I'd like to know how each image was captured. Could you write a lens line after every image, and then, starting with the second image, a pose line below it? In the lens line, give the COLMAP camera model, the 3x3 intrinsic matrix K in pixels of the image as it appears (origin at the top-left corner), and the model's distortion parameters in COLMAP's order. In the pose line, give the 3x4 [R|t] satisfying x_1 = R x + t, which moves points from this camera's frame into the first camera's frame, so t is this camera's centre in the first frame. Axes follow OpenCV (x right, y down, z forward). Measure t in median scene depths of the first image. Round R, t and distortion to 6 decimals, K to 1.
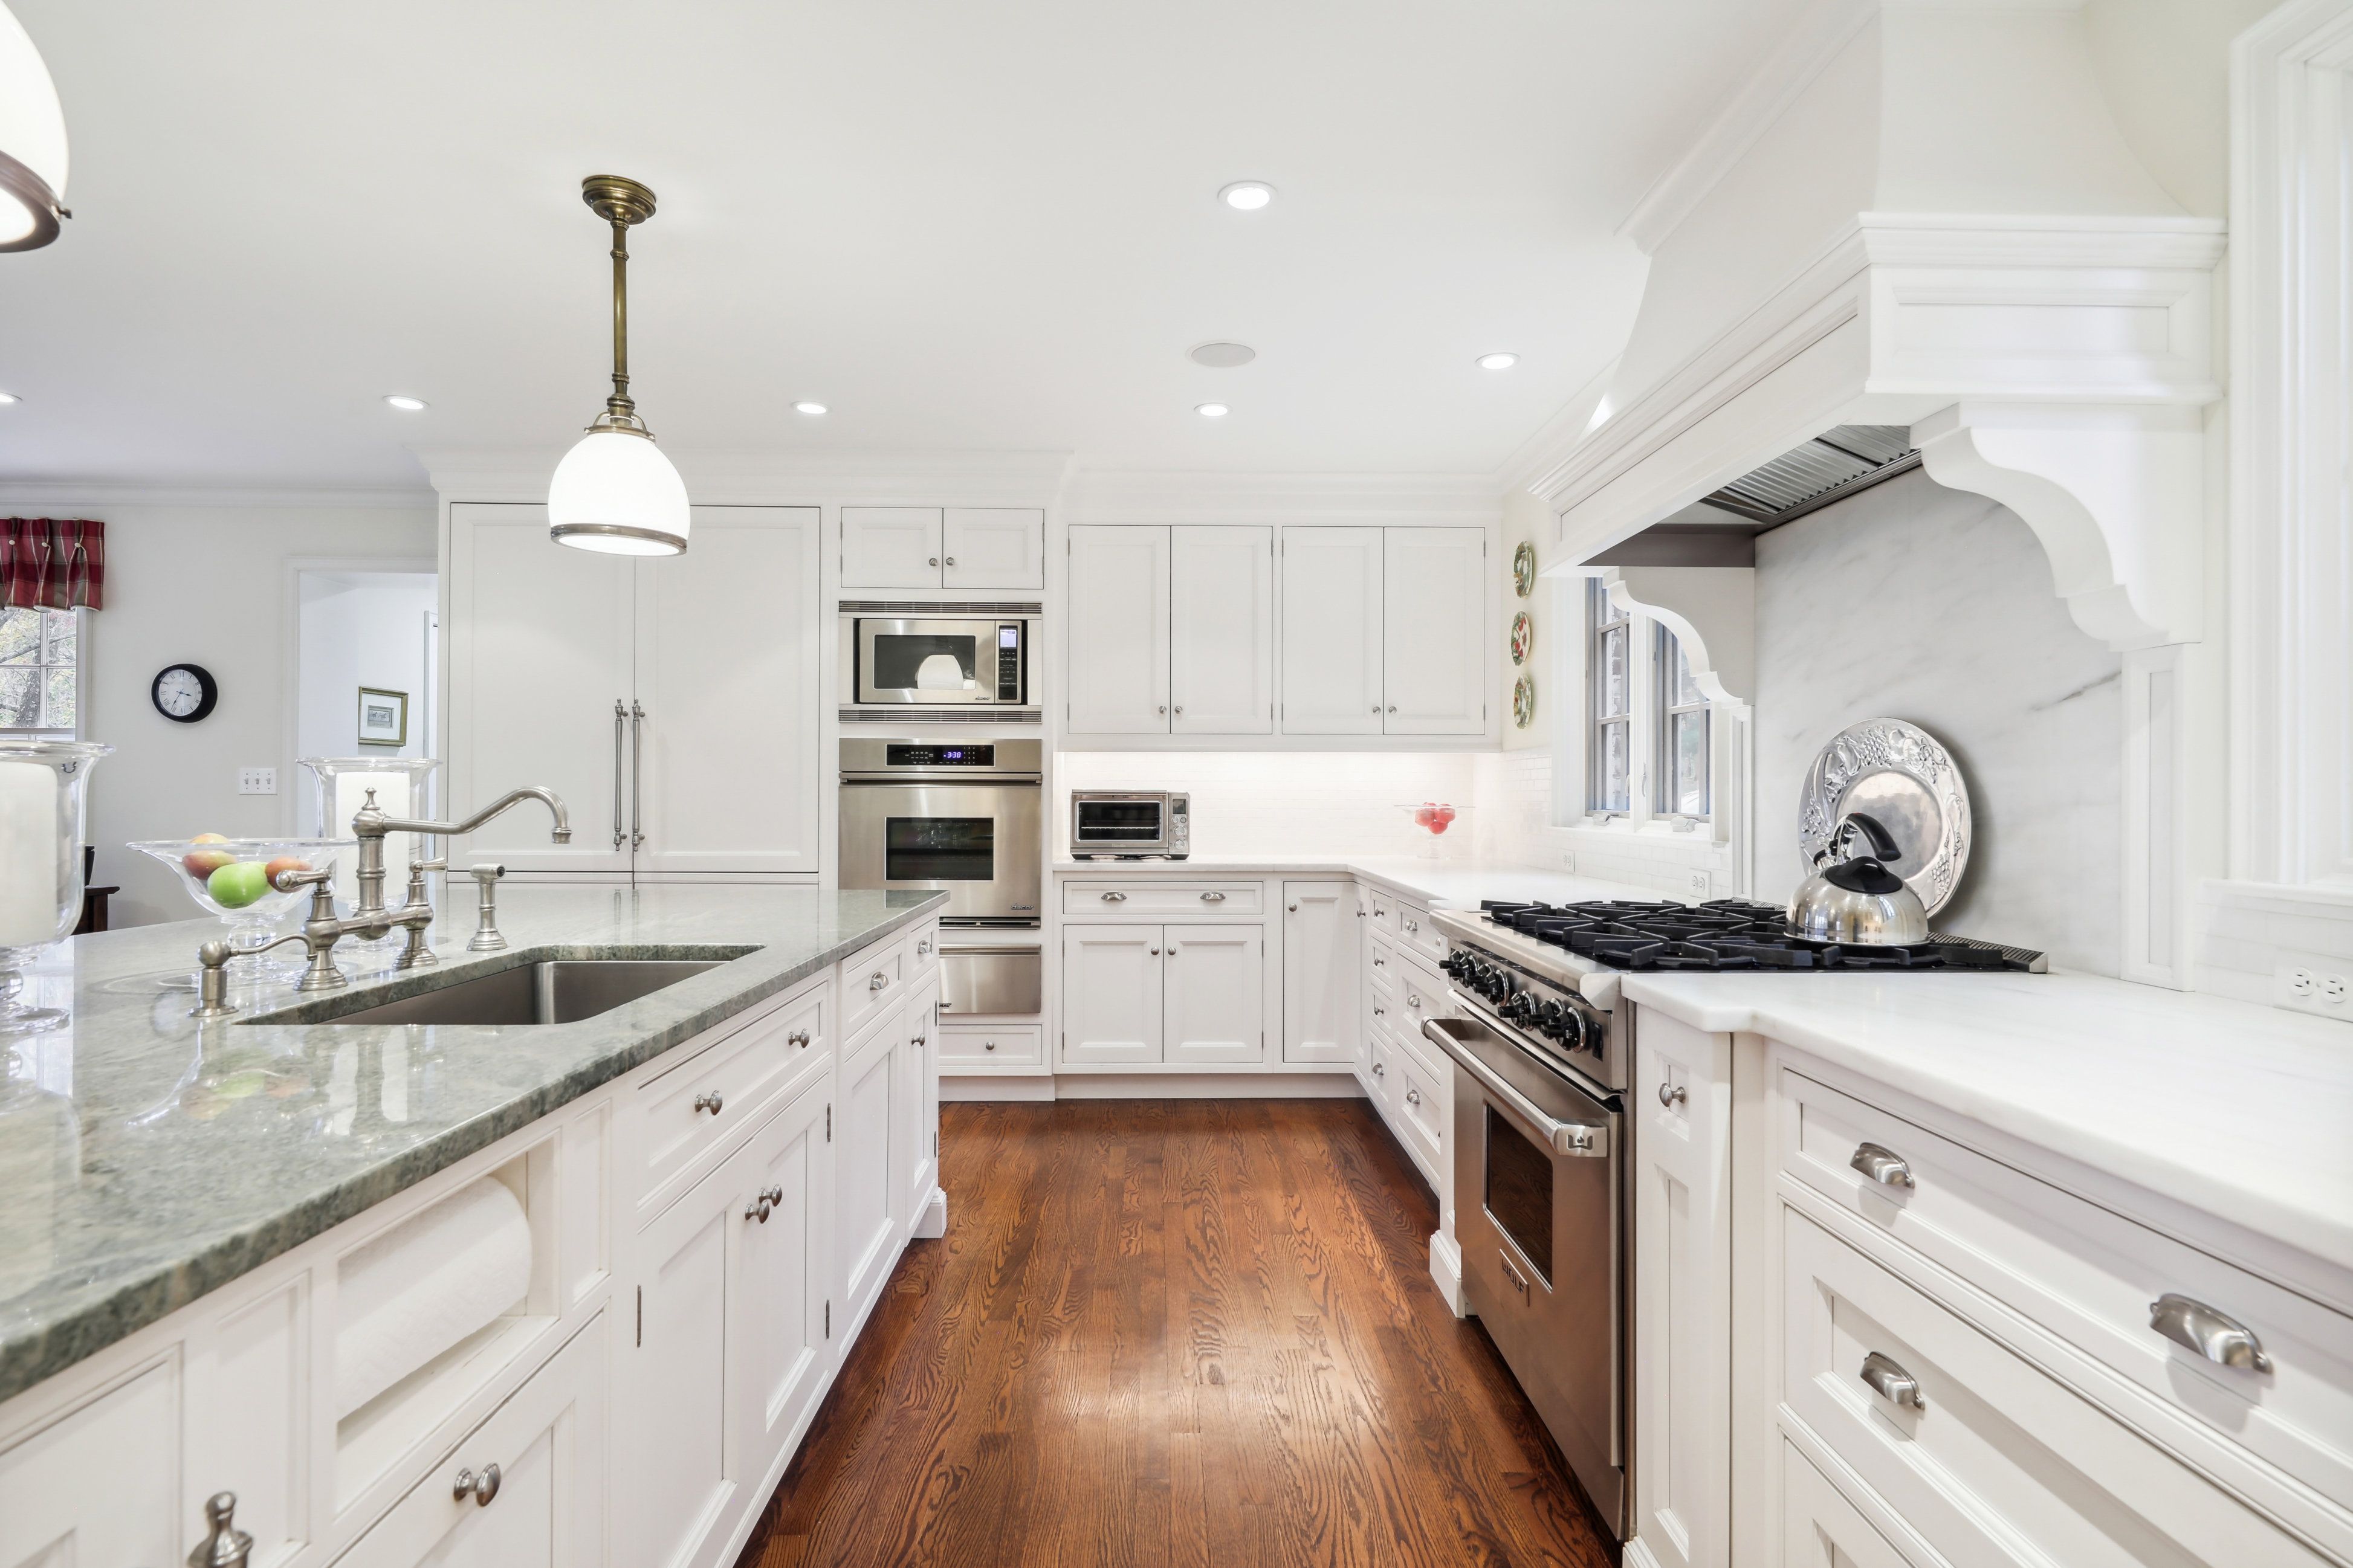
lens RADIAL K [[1160.1, 0, 1179.6], [0, 1160.1, 781.6], [0, 0, 1]] dist [0.004256, -0.000911]
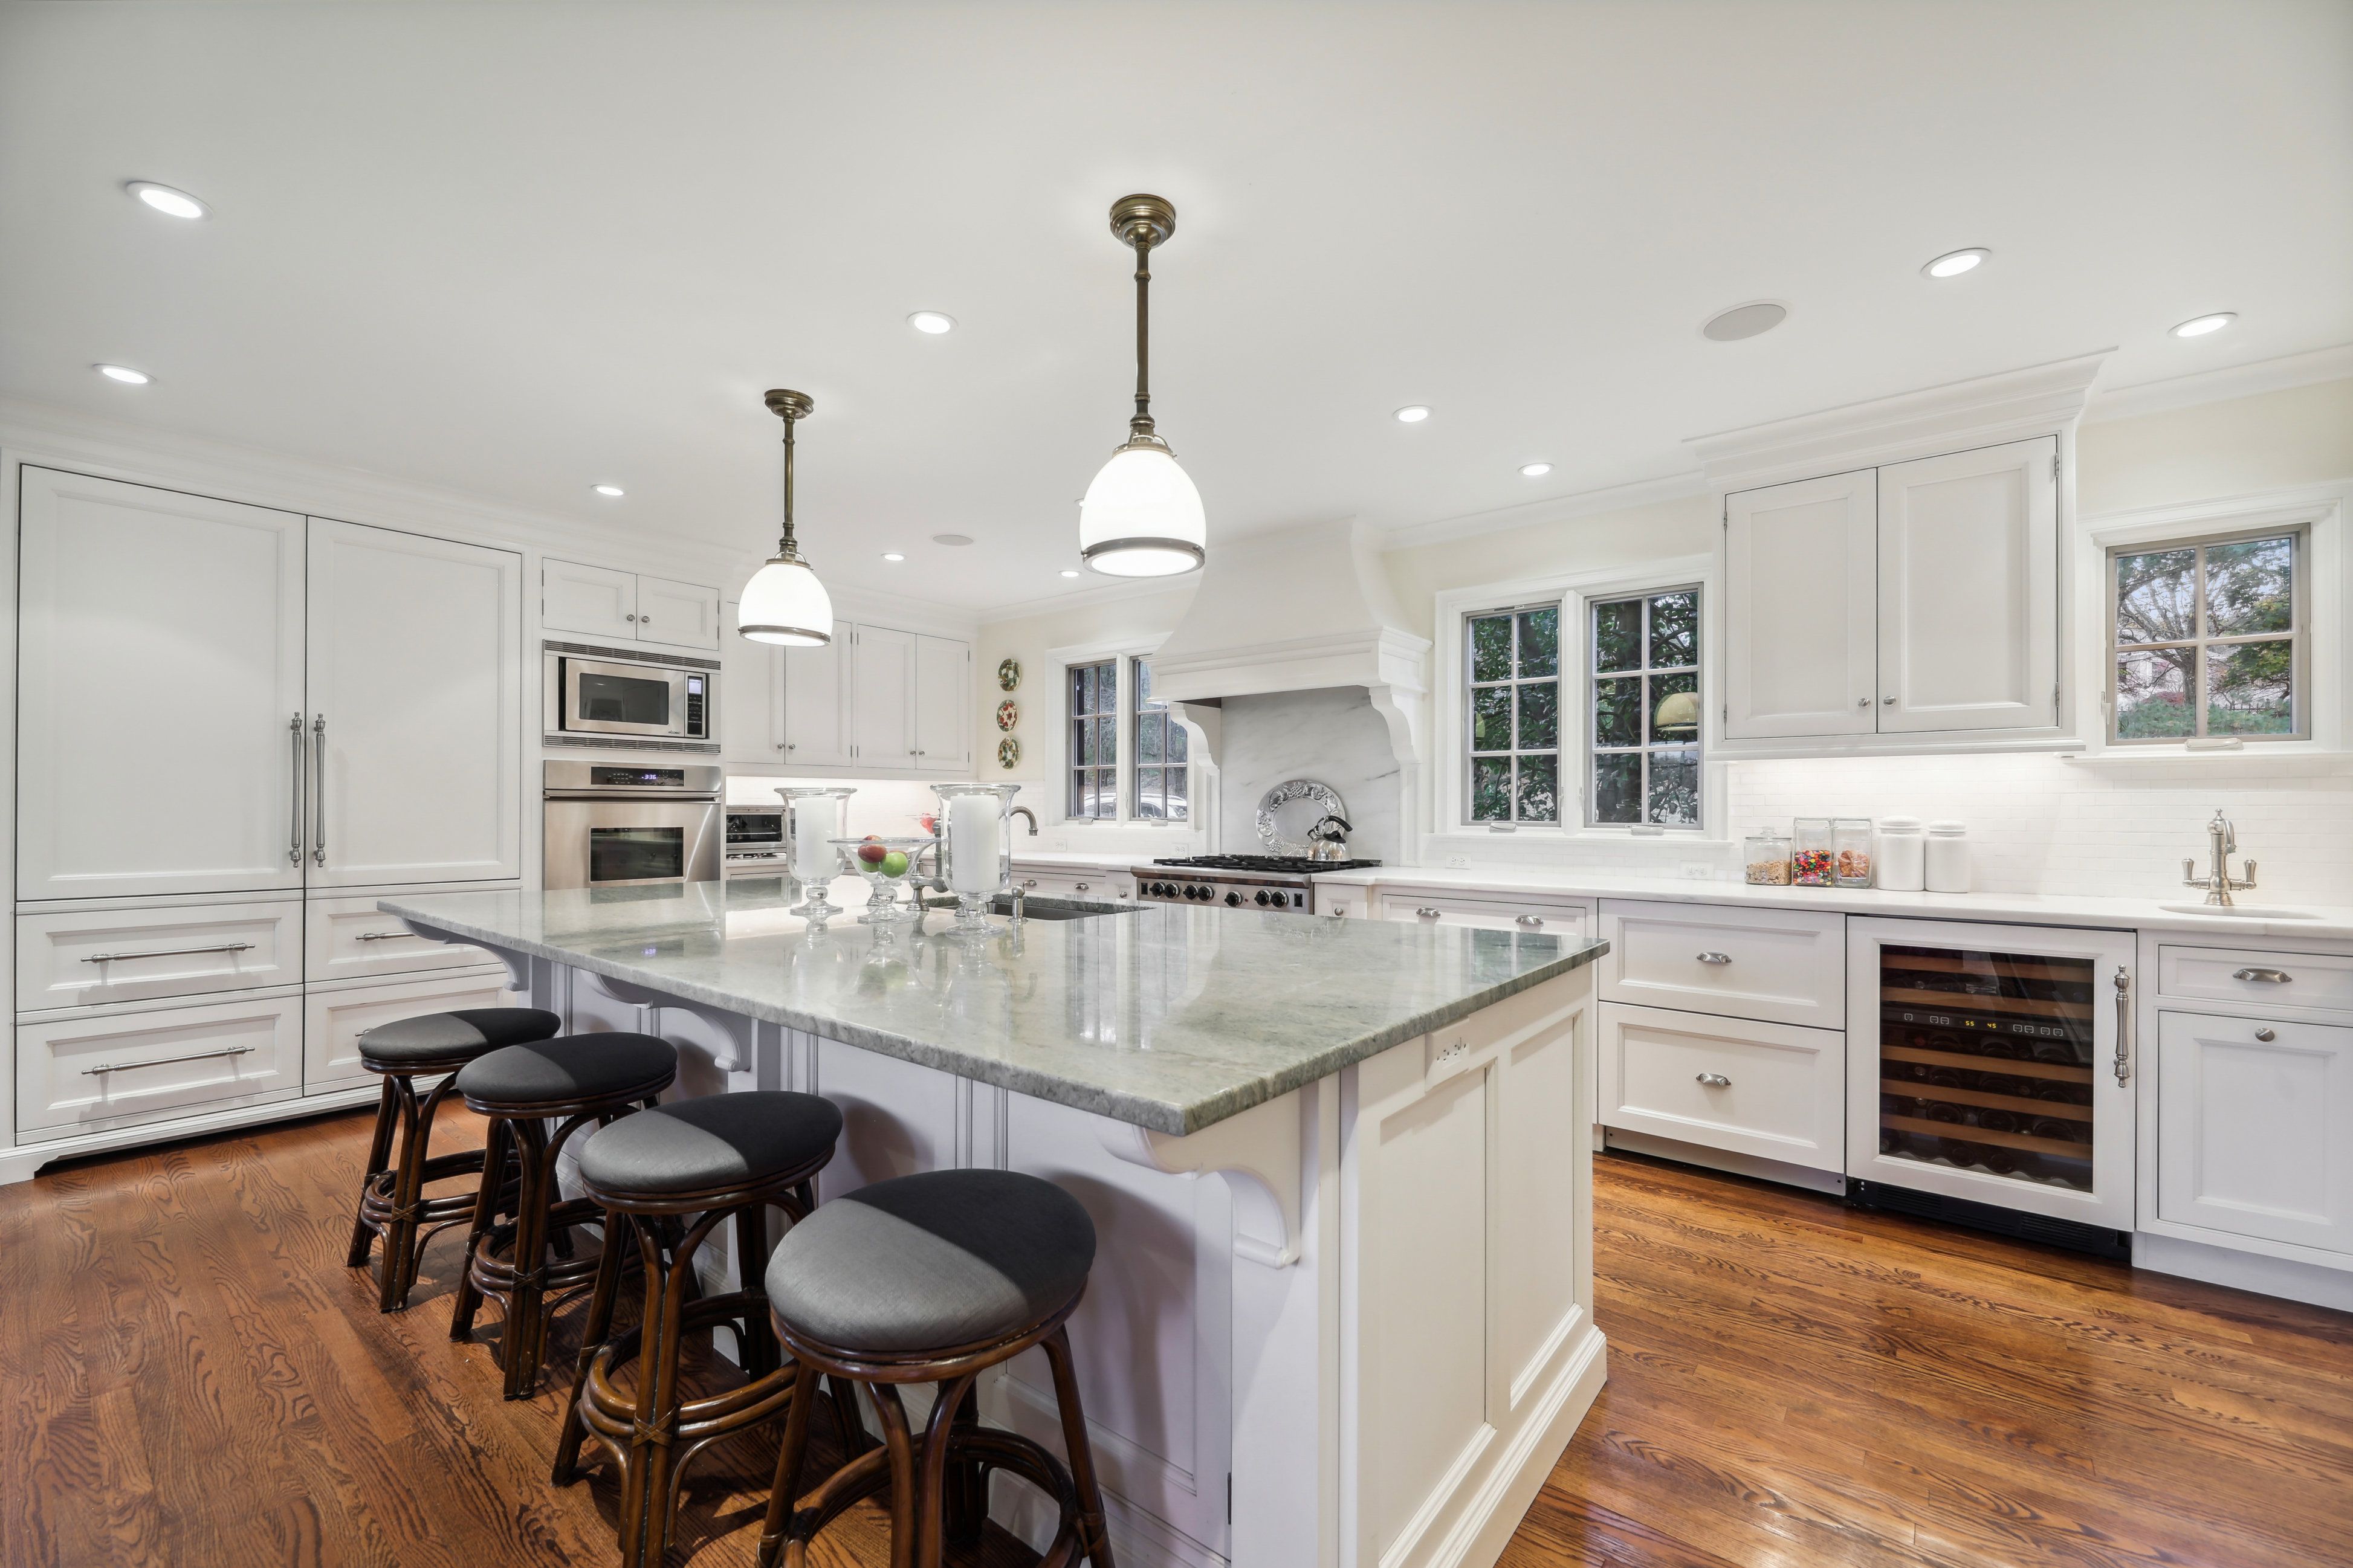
lens RADIAL K [[951.0, 0, 1185.0], [0, 951.0, 795.8], [0, 0, 1]] dist [-0.002644, -0.001621]
pose [[0.642525, 0.007880, 0.766224, -0.603911], [-0.007850, 0.999962, -0.003702, -0.003473], [-0.766225, -0.003636, 0.642562, -0.087754]]
